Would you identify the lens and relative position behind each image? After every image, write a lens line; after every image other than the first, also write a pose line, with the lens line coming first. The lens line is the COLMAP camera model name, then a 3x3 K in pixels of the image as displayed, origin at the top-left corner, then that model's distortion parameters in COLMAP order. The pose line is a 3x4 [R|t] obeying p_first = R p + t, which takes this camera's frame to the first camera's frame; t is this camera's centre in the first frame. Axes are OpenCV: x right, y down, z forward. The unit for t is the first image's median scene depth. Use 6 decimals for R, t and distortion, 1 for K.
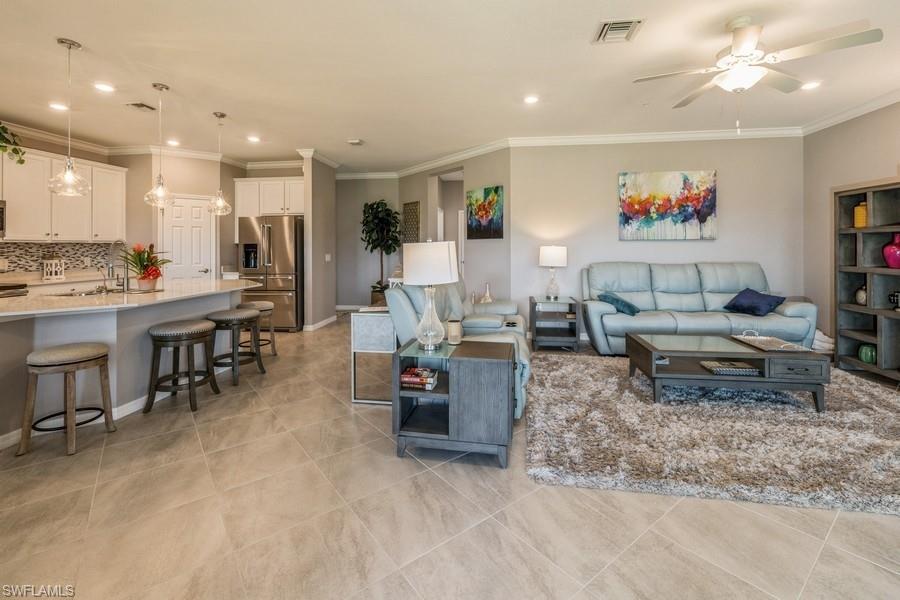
lens RADIAL K [[387.7, 0, 451.9], [0, 387.7, 252.4], [0, 0, 1]] dist [0.002517, -0.001517]
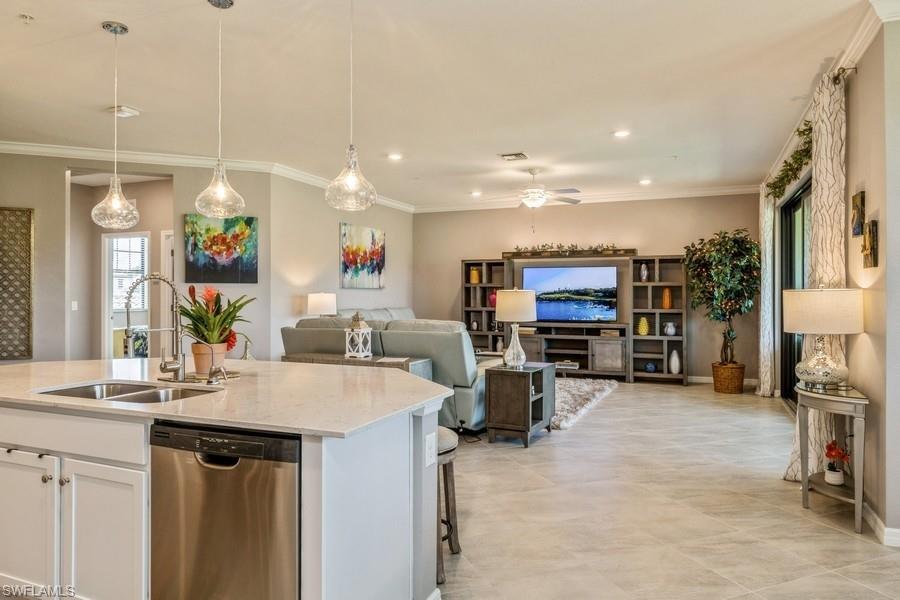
lens RADIAL K [[595.4, 0, 445.8], [0, 595.4, 293.8], [0, 0, 1]] dist [-0.017301, 0.007683]
pose [[0.267877, 0.004892, 0.963441, -1.031195], [0.011018, 0.999906, -0.008140, -0.000595], [-0.963390, 0.012796, 0.267798, 0.325812]]
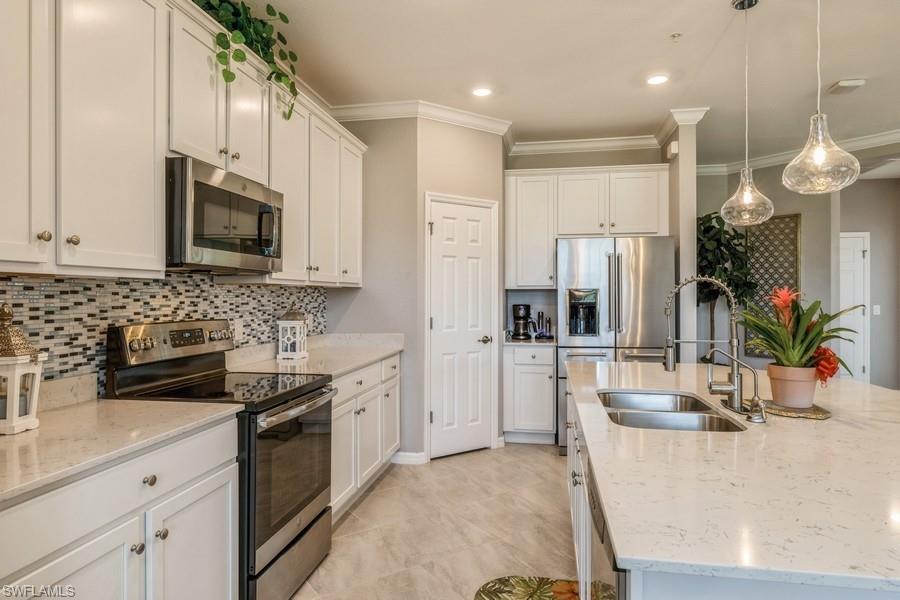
lens RADIAL K [[542.3, 0, 457.7], [0, 542.3, 296.0], [0, 0, 1]] dist [-0.006048, -0.003061]
pose [[0.998904, 0.003940, -0.046633, -0.762455], [-0.004620, 0.999885, -0.014474, -0.002426], [0.046571, 0.014673, 0.998807, 0.304263]]
